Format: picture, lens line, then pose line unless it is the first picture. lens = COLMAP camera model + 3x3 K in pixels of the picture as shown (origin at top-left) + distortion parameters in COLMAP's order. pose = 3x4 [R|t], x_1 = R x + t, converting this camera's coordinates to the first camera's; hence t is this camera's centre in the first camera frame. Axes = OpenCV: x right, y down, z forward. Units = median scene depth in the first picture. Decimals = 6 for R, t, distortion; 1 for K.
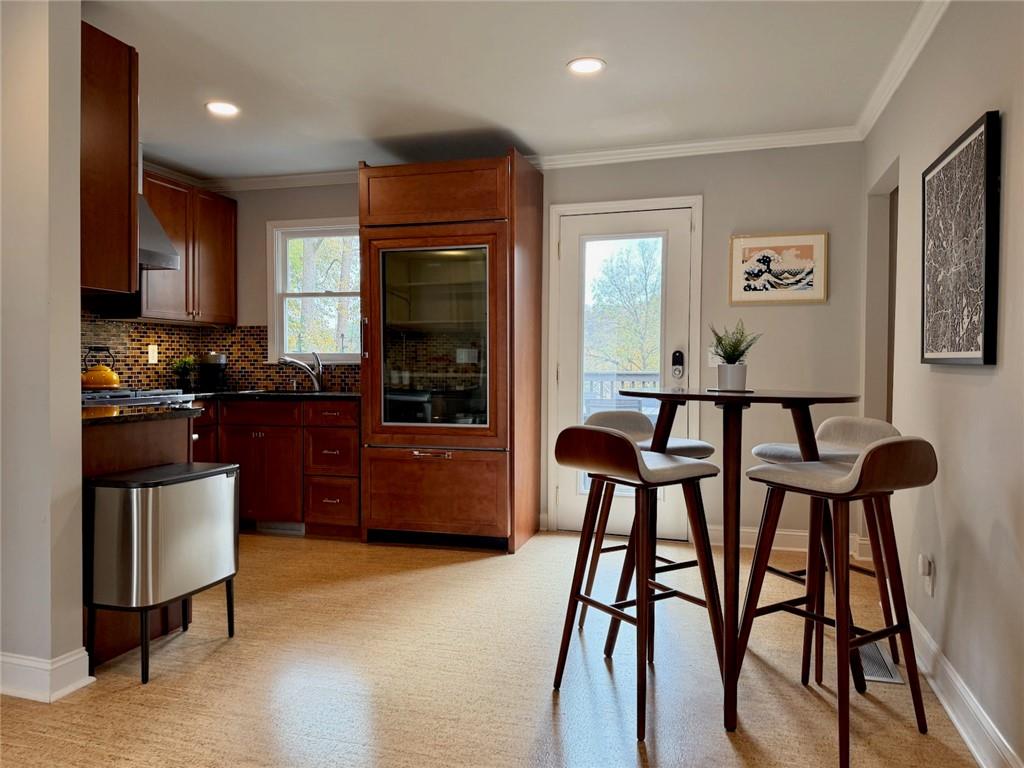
lens RADIAL K [[741.4, 0, 512.0], [0, 741.4, 384.0], [0, 0, 1]] dist [0.006167, -0.002463]
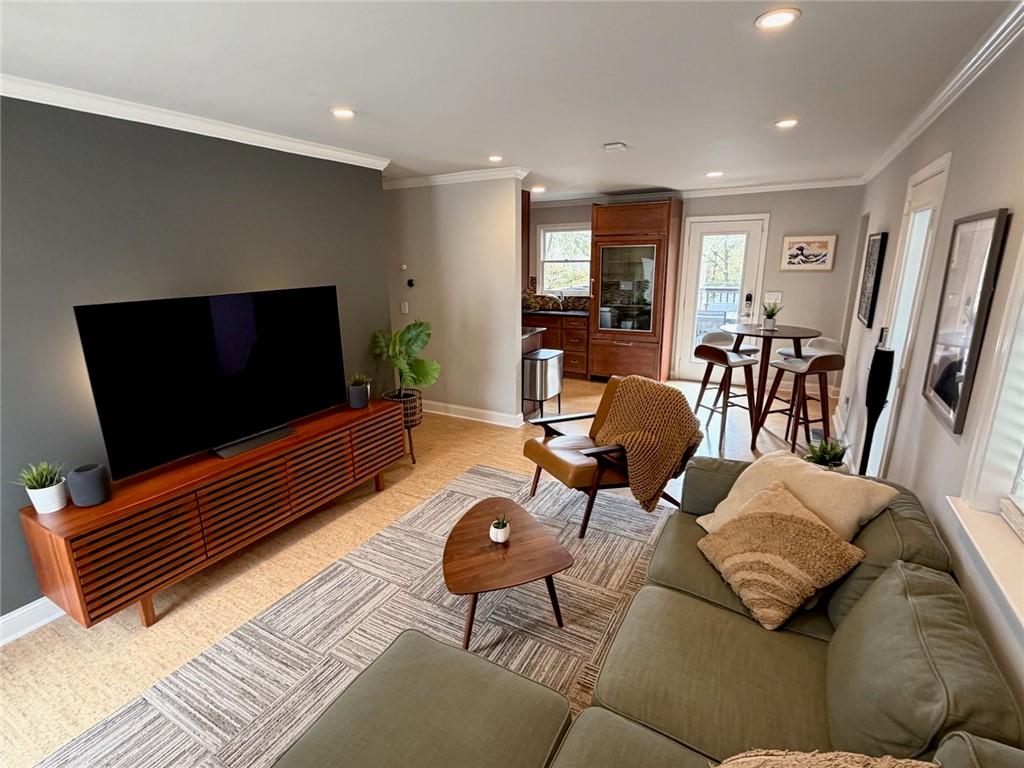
lens RADIAL K [[487.1, 0, 506.7], [0, 487.1, 391.7], [0, 0, 1]] dist [0.003702, 0.000034]
pose [[0.973650, 0.039926, -0.224527, -0.168211], [0.013626, 0.972611, 0.232039, -0.159200], [0.227642, -0.228984, 0.946438, -0.725943]]
